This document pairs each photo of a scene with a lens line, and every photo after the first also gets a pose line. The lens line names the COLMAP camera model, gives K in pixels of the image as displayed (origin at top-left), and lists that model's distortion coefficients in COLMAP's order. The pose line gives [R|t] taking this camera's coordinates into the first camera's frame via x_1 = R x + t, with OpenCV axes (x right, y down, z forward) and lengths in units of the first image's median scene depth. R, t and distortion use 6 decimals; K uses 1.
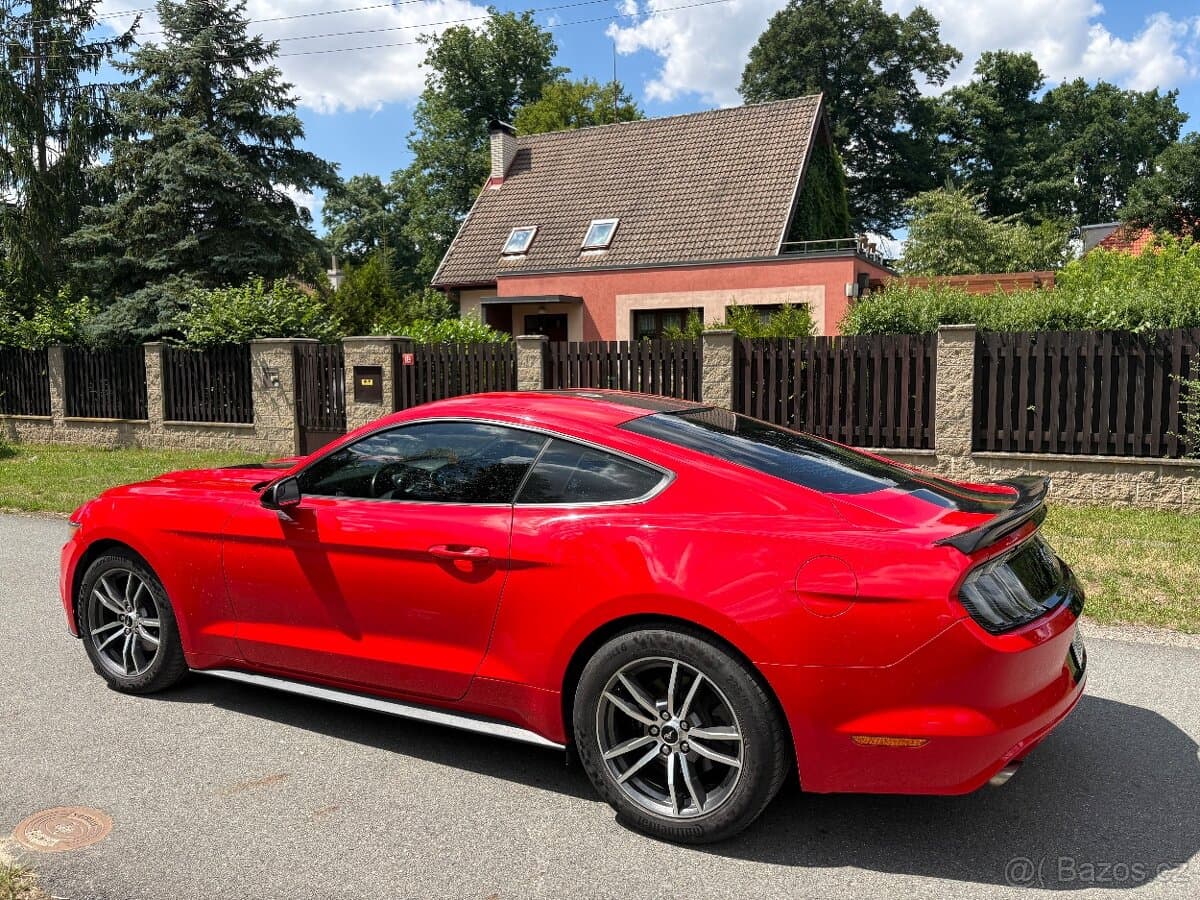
lens RADIAL K [[898.8, 0, 589.9], [0, 898.8, 457.4], [0, 0, 1]] dist [0.041564, -0.046436]
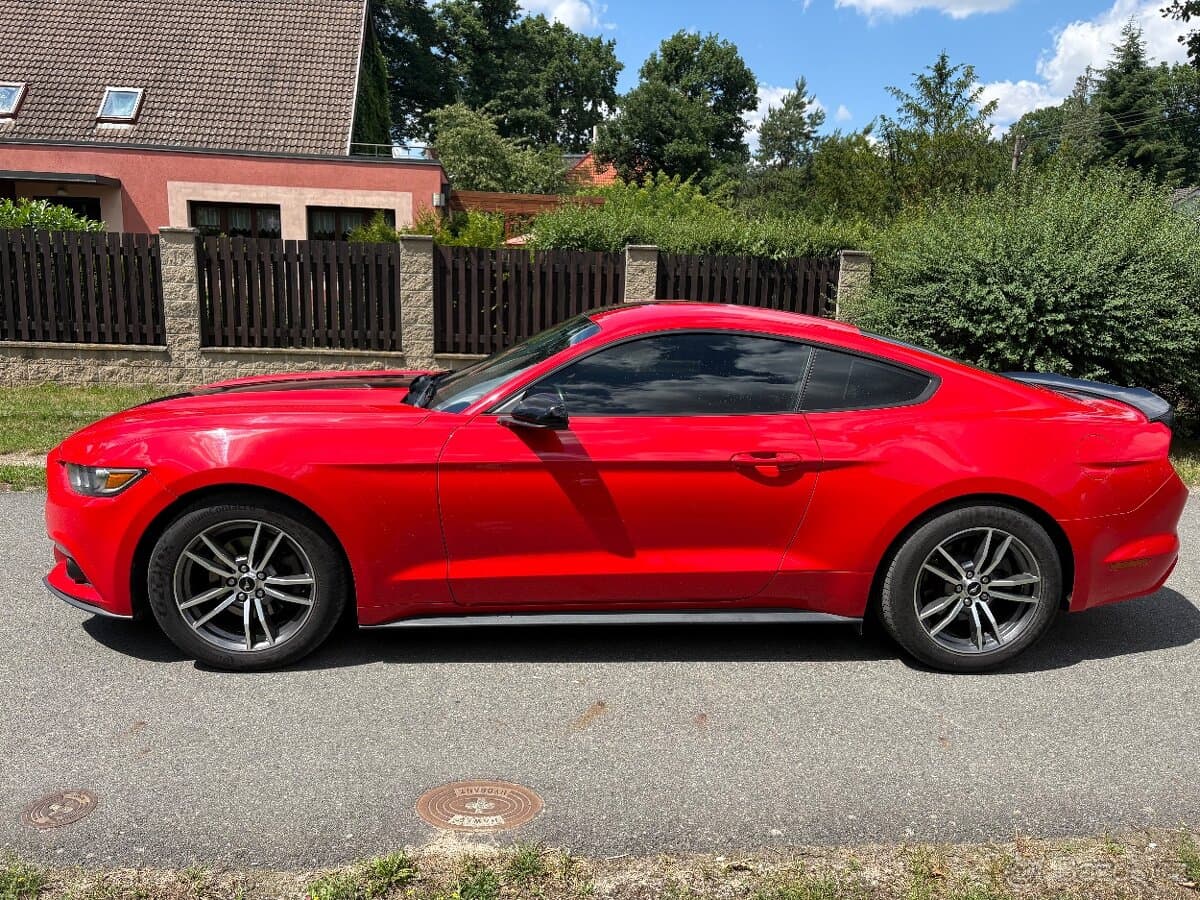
lens RADIAL K [[898.8, 0, 600.1], [0, 898.8, 453.9], [0, 0, 1]] dist [0.041564, -0.046436]
pose [[0.839849, -0.071301, 0.538117, -0.223337], [0.019048, 0.994596, 0.102057, -0.002959], [-0.542486, -0.075463, 0.836669, 0.057657]]
